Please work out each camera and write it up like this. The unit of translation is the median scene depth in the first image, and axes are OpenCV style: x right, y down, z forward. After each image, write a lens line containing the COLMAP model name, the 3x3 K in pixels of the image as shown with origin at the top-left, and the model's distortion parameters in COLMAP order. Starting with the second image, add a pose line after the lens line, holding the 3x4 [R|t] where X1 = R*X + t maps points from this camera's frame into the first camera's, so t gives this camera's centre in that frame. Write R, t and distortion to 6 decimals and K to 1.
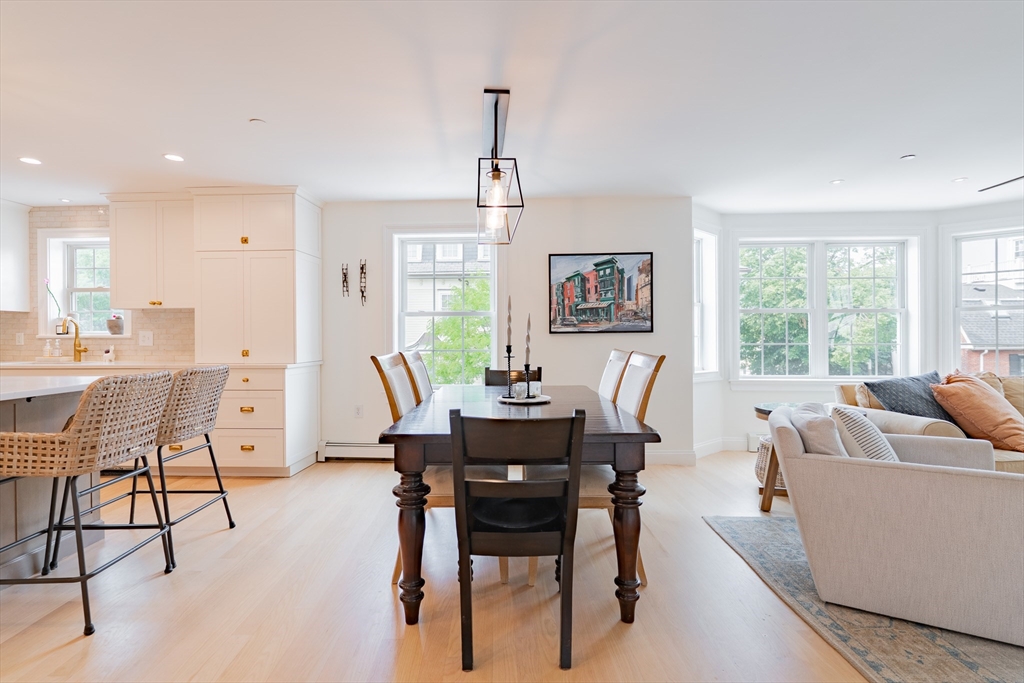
lens RADIAL K [[499.7, 0, 506.4], [0, 499.7, 338.3], [0, 0, 1]] dist [-0.001078, -0.000184]
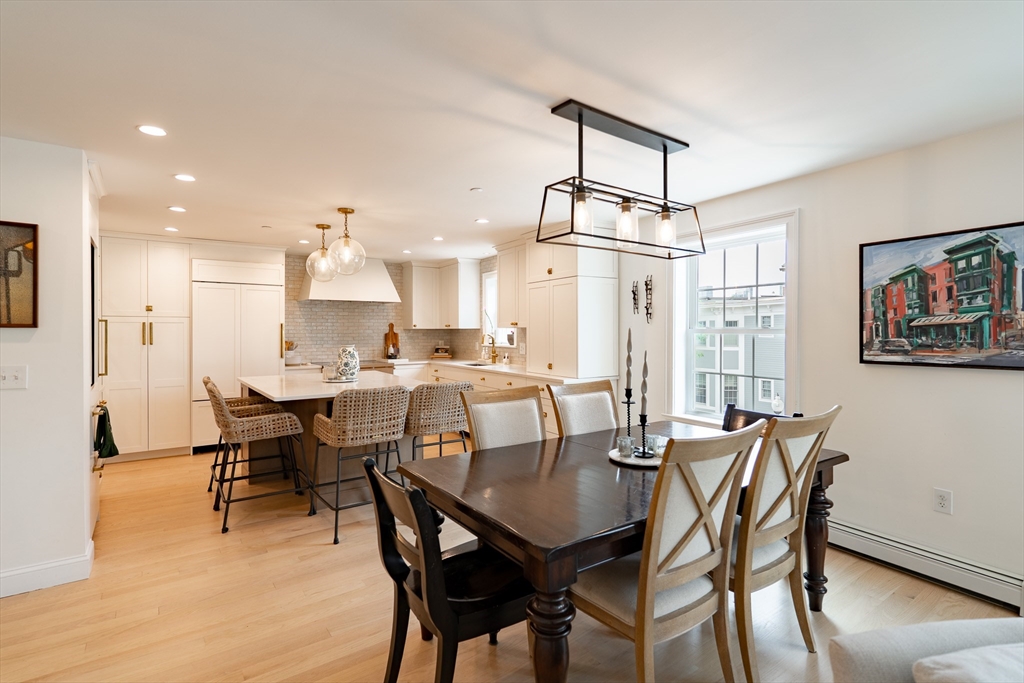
lens RADIAL K [[493.9, 0, 513.5], [0, 493.9, 328.9], [0, 0, 1]] dist [0.000073, 0.000146]
pose [[0.564178, 0.001066, -0.825653, 0.370521], [-0.001989, 0.999998, -0.000068, -0.054433], [0.825651, 0.001681, 0.564179, 0.244320]]
